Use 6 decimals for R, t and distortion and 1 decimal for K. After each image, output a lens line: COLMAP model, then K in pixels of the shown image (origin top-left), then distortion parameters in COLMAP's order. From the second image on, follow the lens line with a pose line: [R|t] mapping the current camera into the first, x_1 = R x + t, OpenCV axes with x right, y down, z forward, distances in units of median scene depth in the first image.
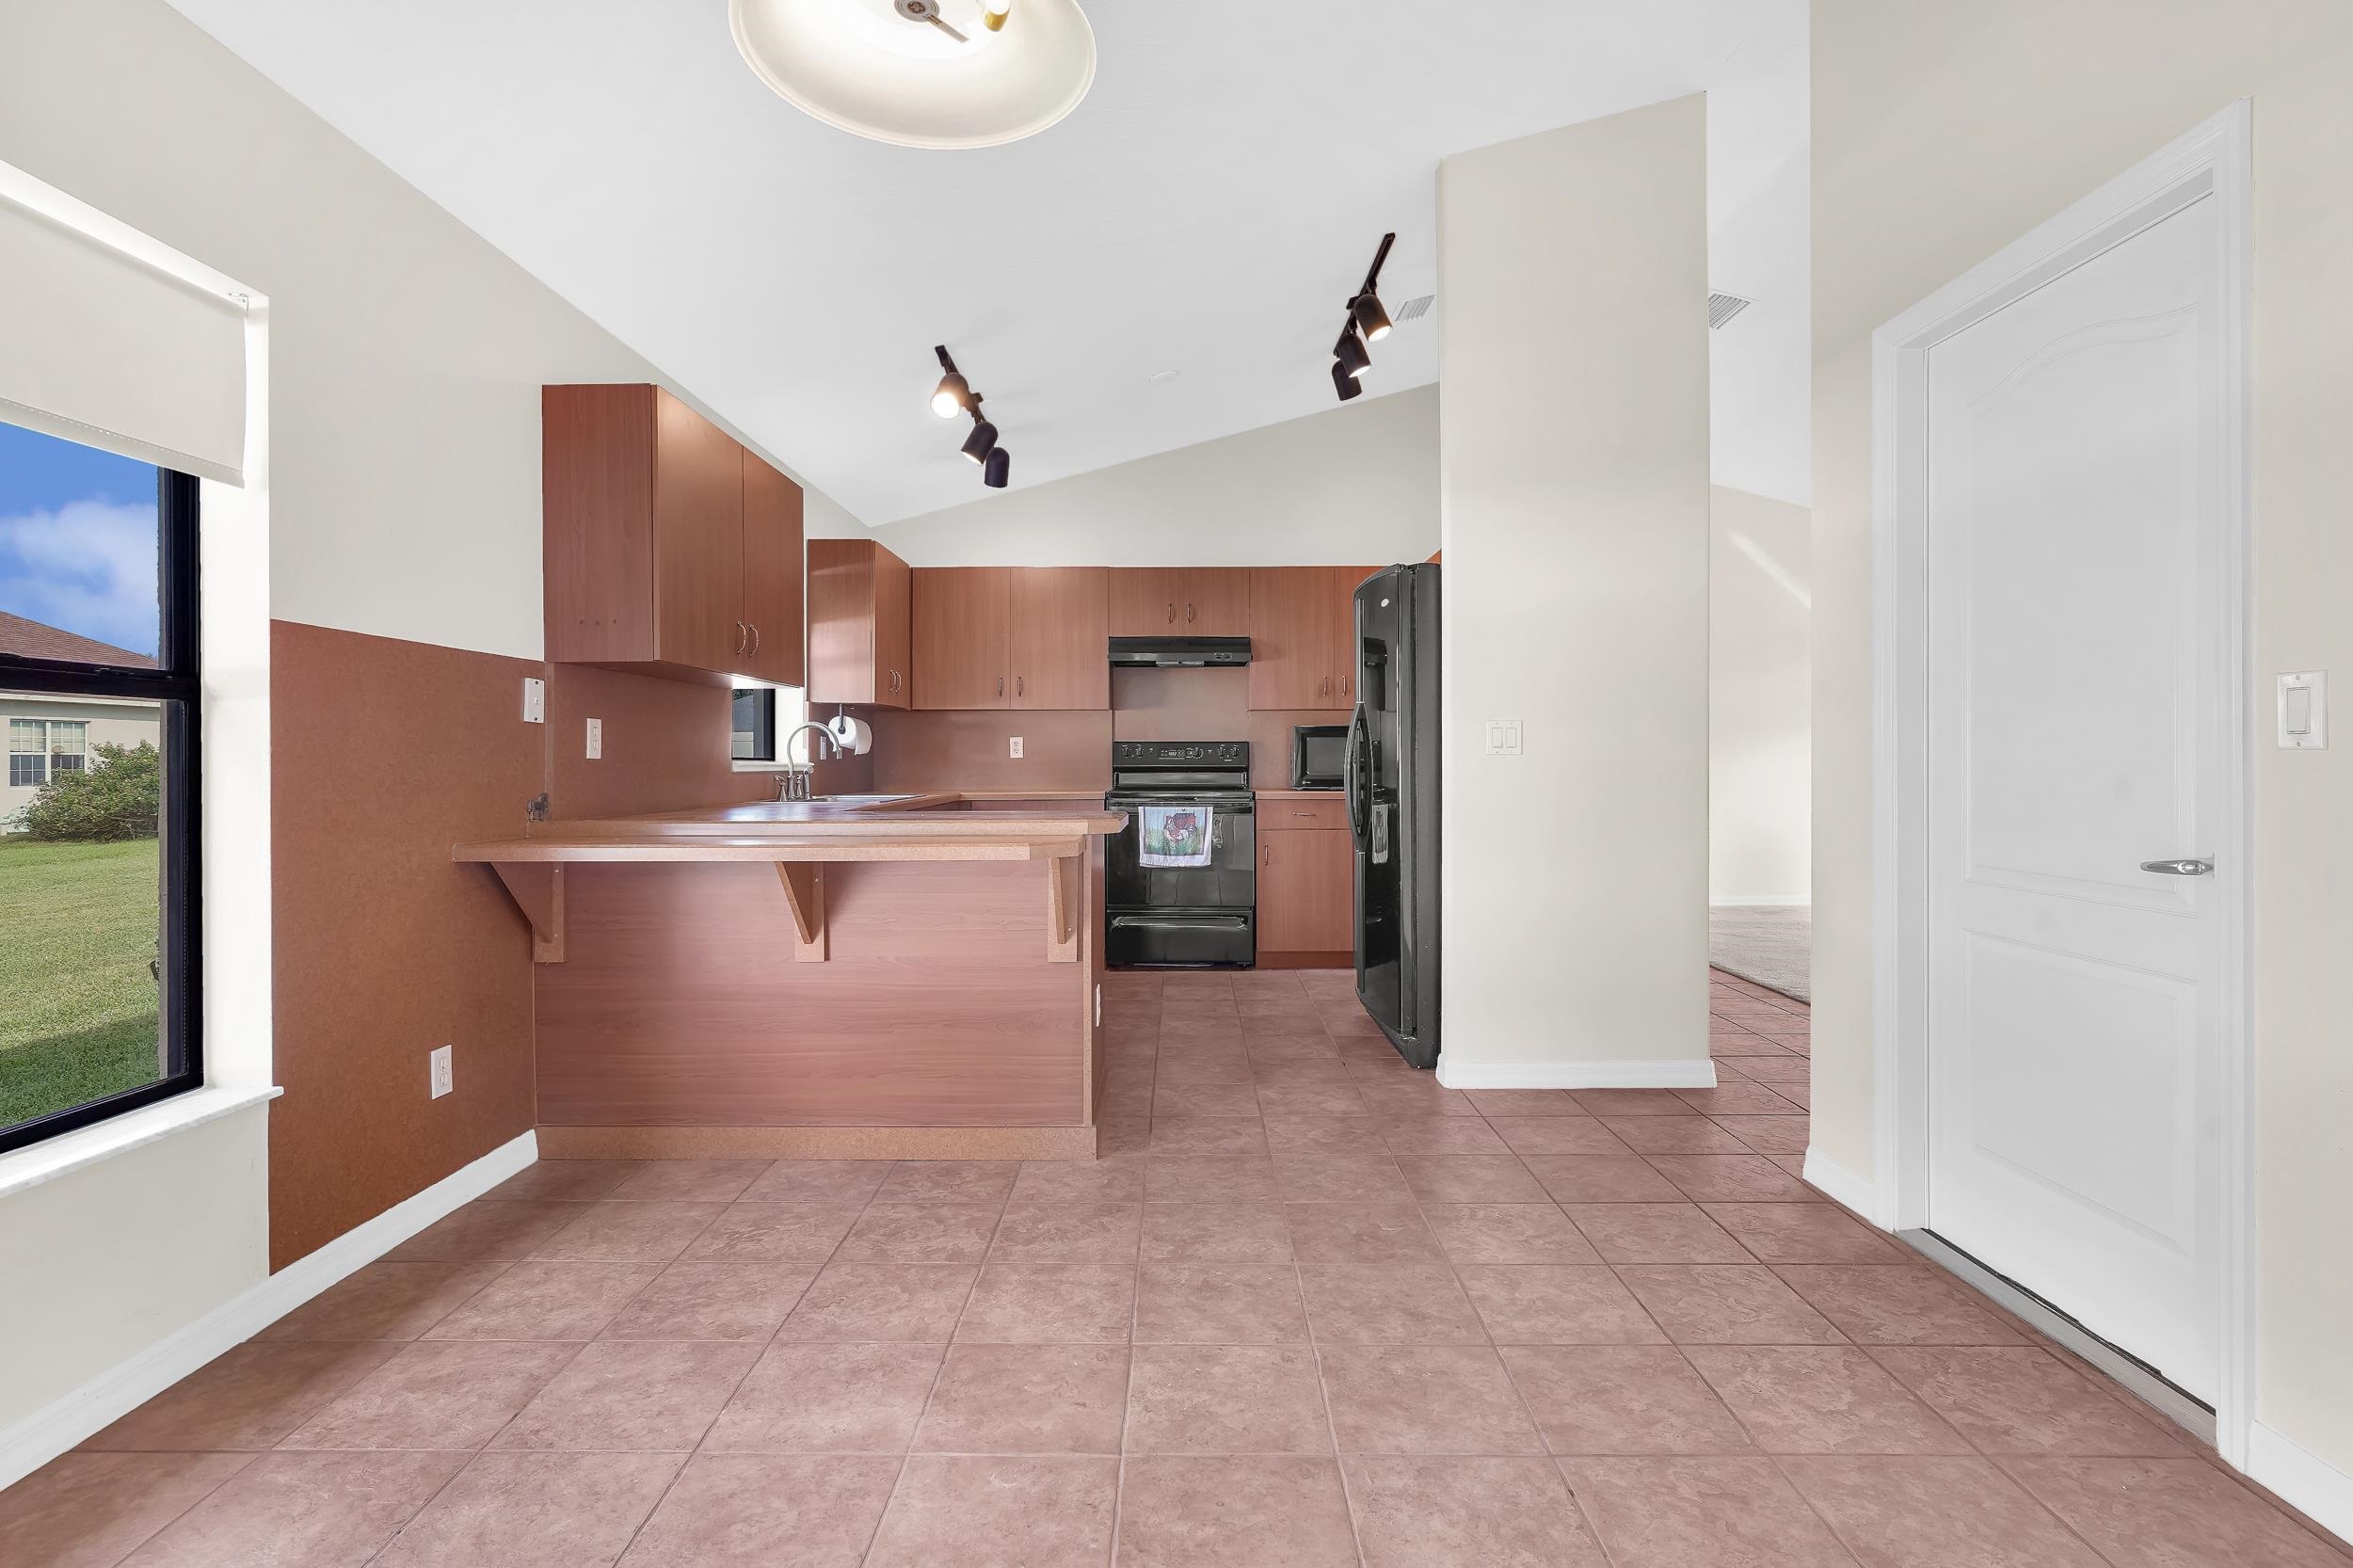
lens RADIAL K [[1135.0, 0, 1159.7], [0, 1135.0, 755.7], [0, 0, 1]] dist [0.000891, 0.000209]
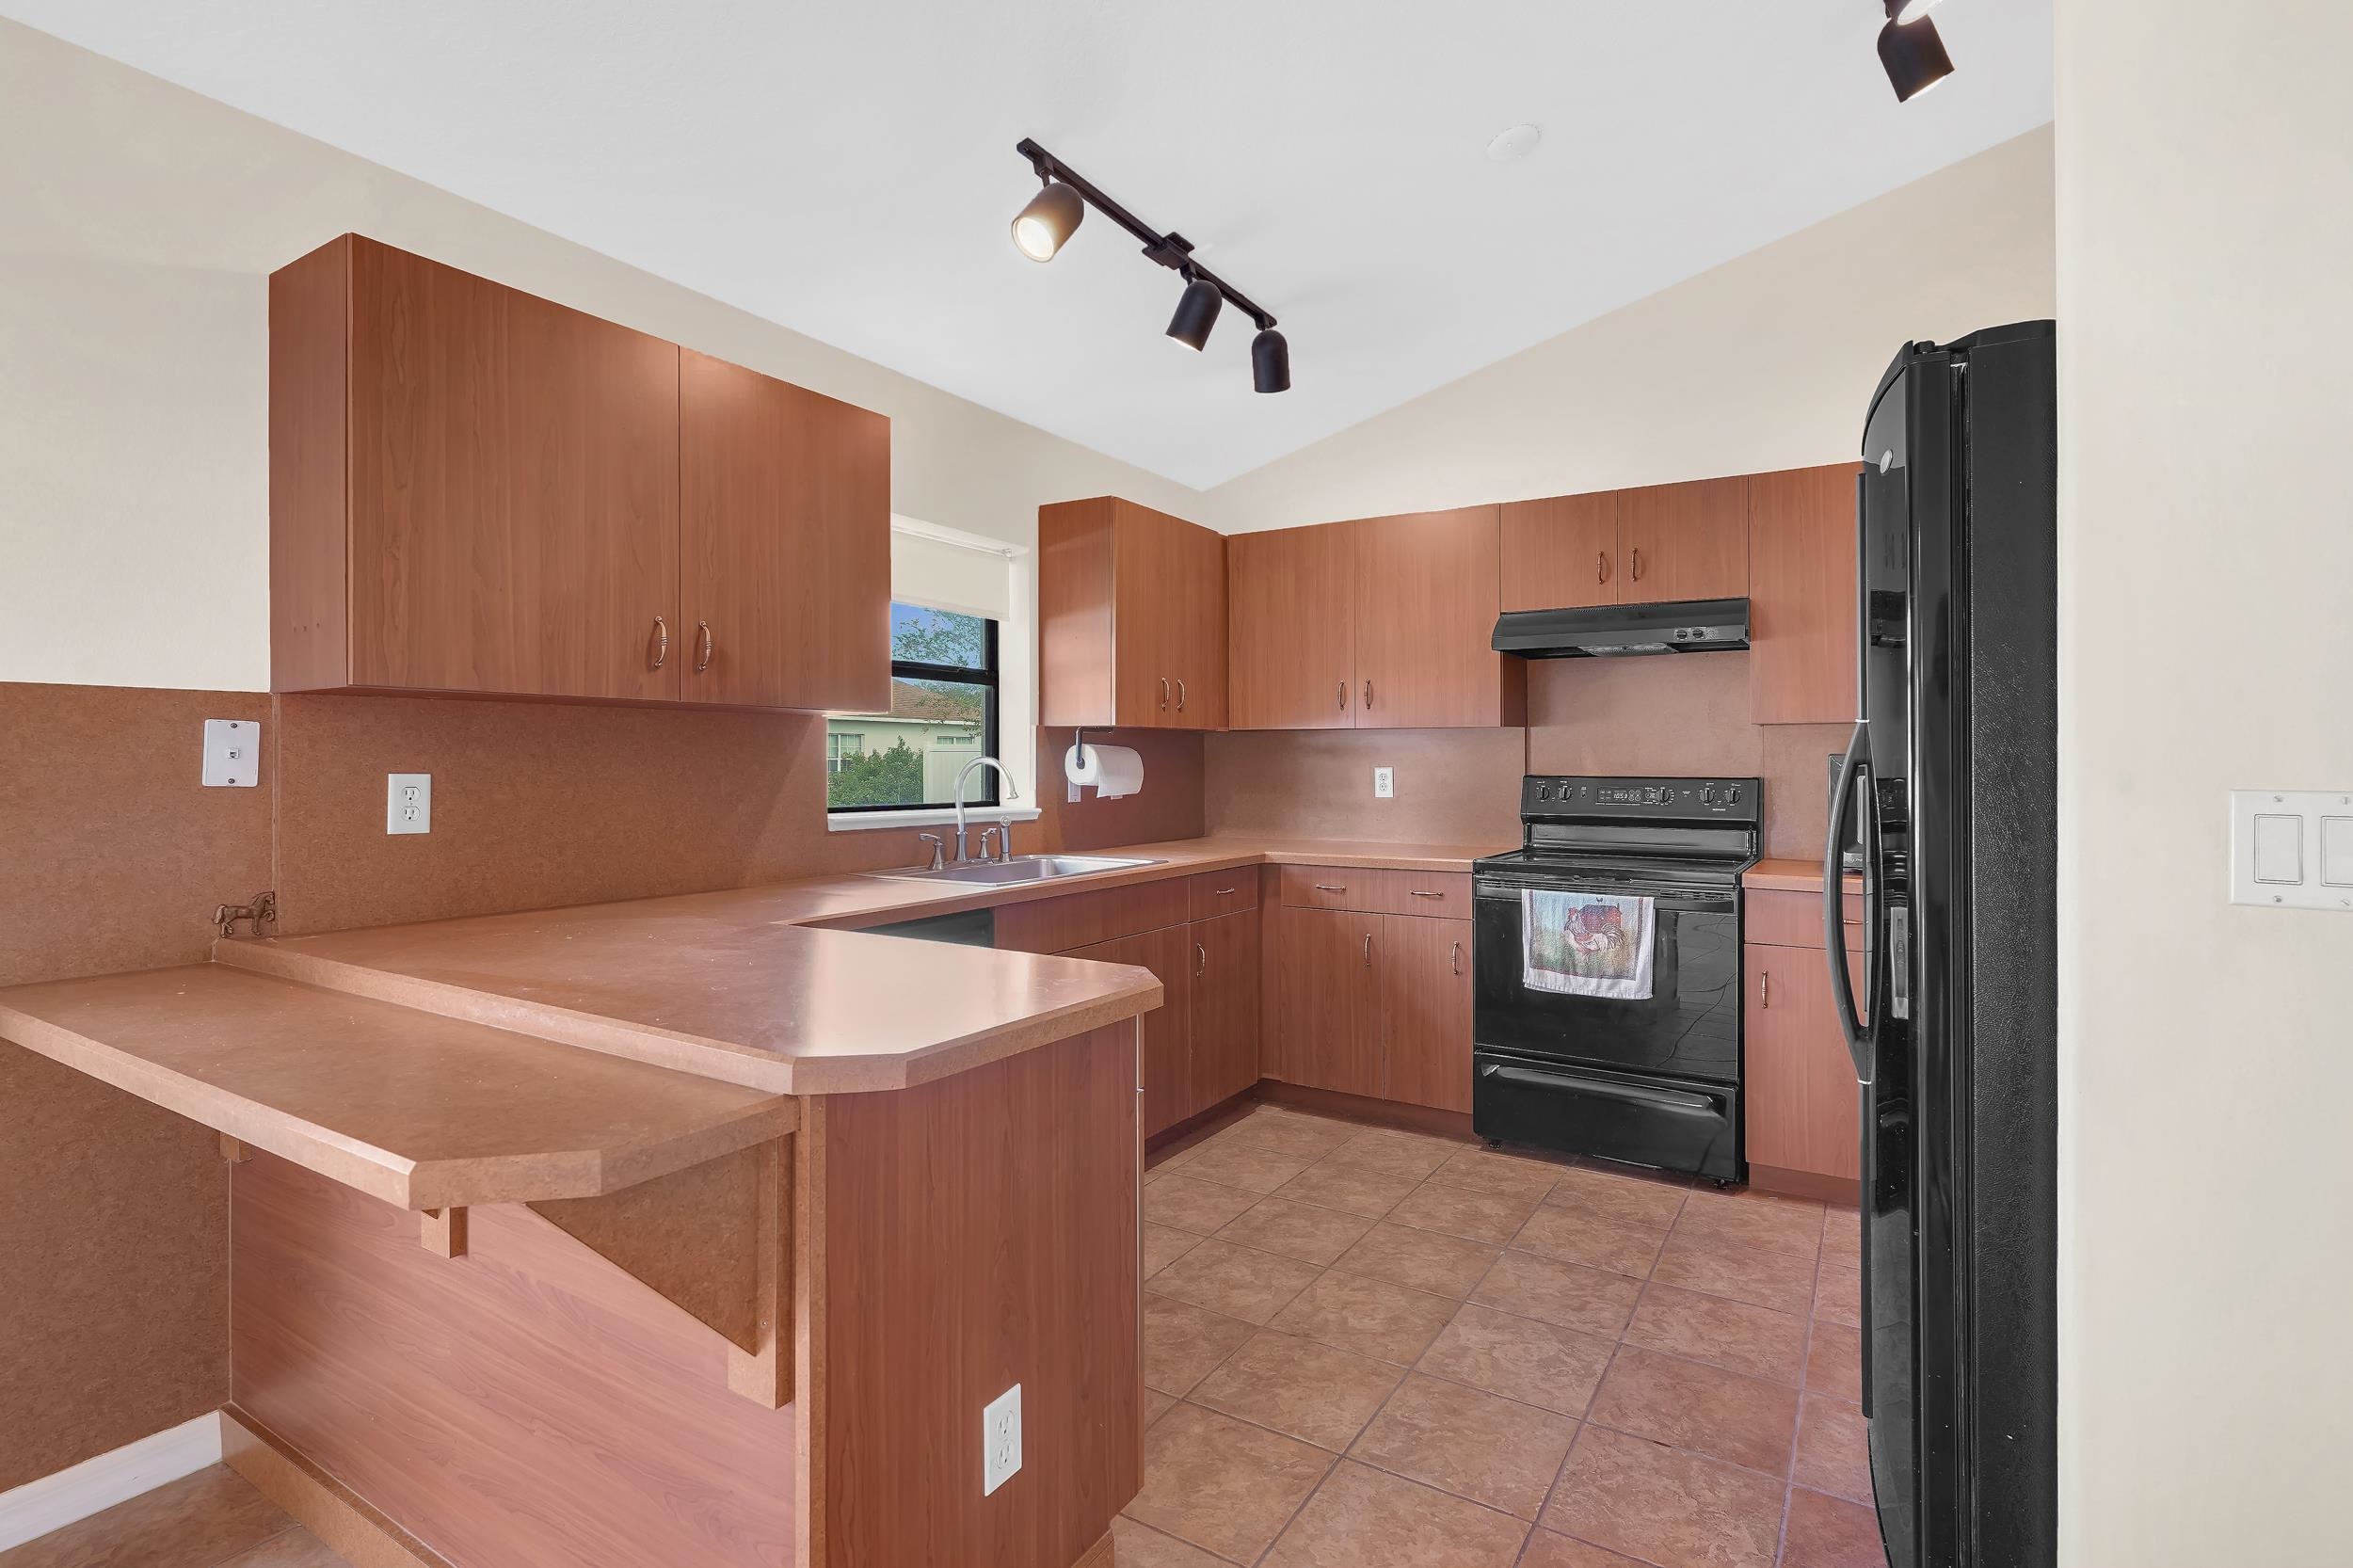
lens RADIAL K [[1135.0, 0, 1159.7], [0, 1135.0, 755.7], [0, 0, 1]] dist [0.000891, 0.000209]
pose [[0.852628, 0.000842, -0.522518, 0.130884], [-0.001640, 0.999998, -0.001065, -0.024857], [0.522516, 0.001765, 0.852628, 0.376514]]
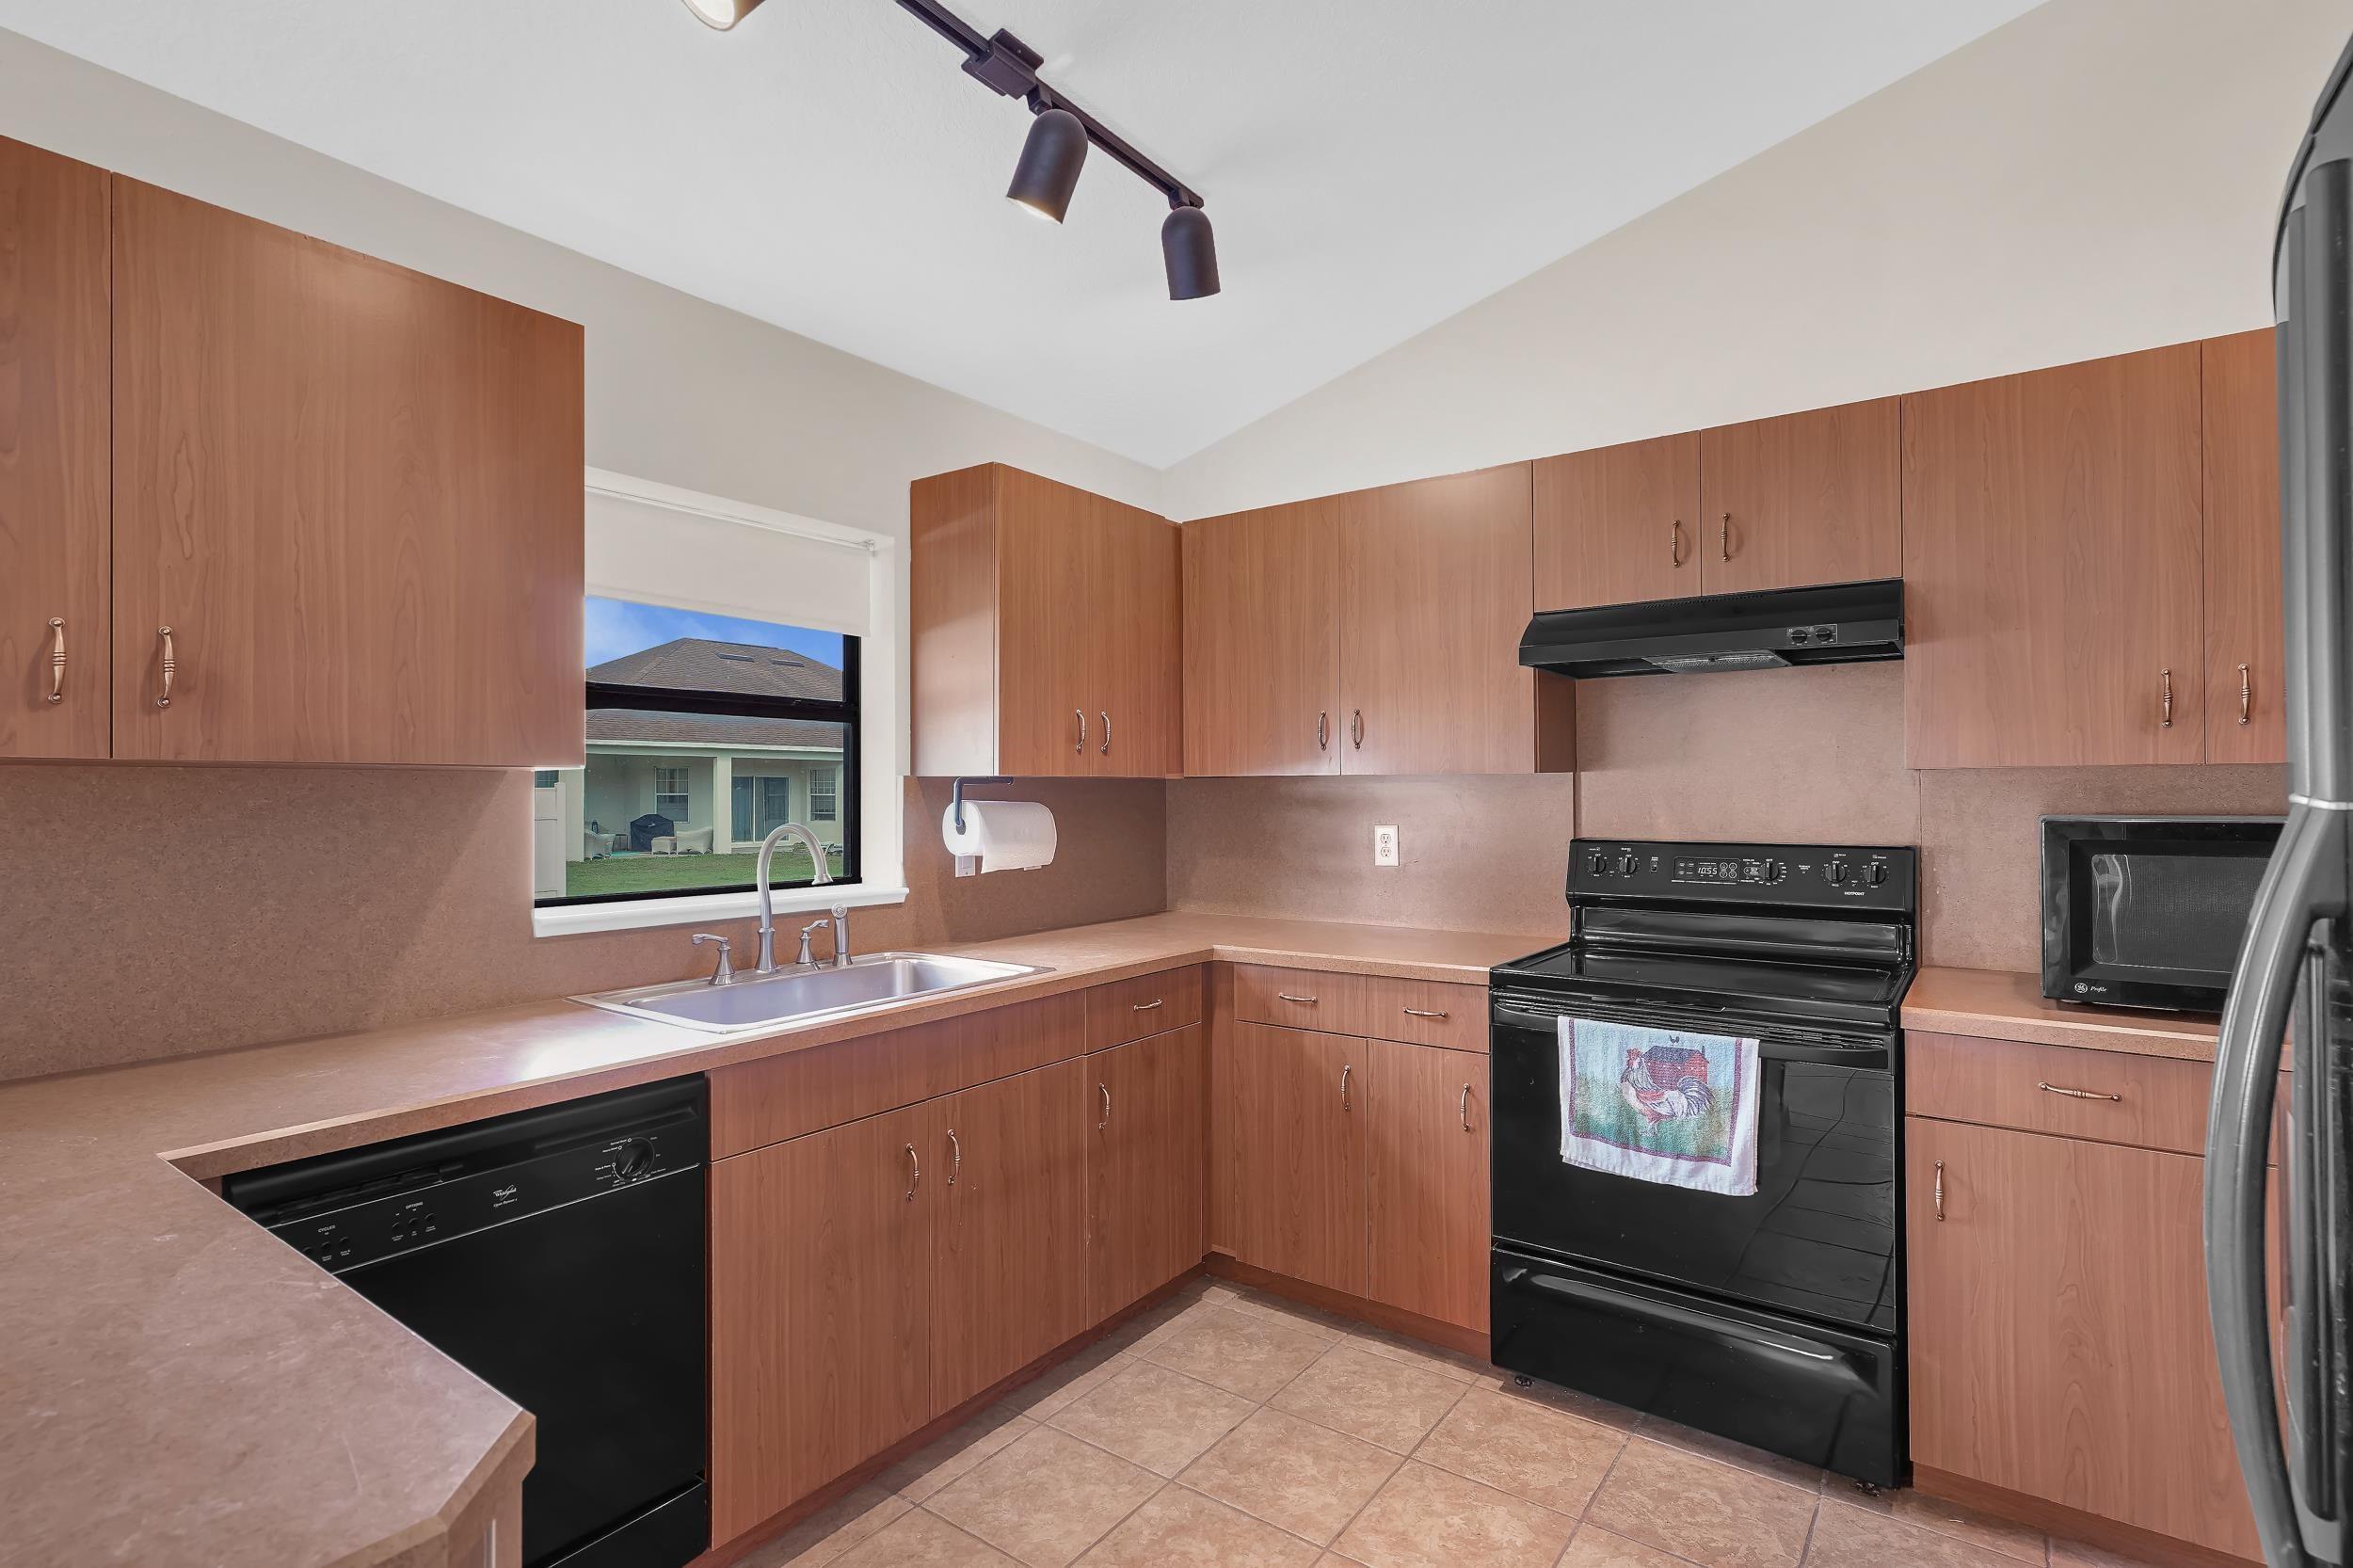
lens RADIAL K [[1121.5, 0, 1186.3], [0, 1121.5, 791.3], [0, 0, 1]] dist [-0.001091, 0.000255]
pose [[0.823150, -0.002629, -0.567818, 0.099215], [0.005492, 0.999979, 0.003332, -0.037796], [0.567798, -0.005862, 0.823147, 0.582519]]
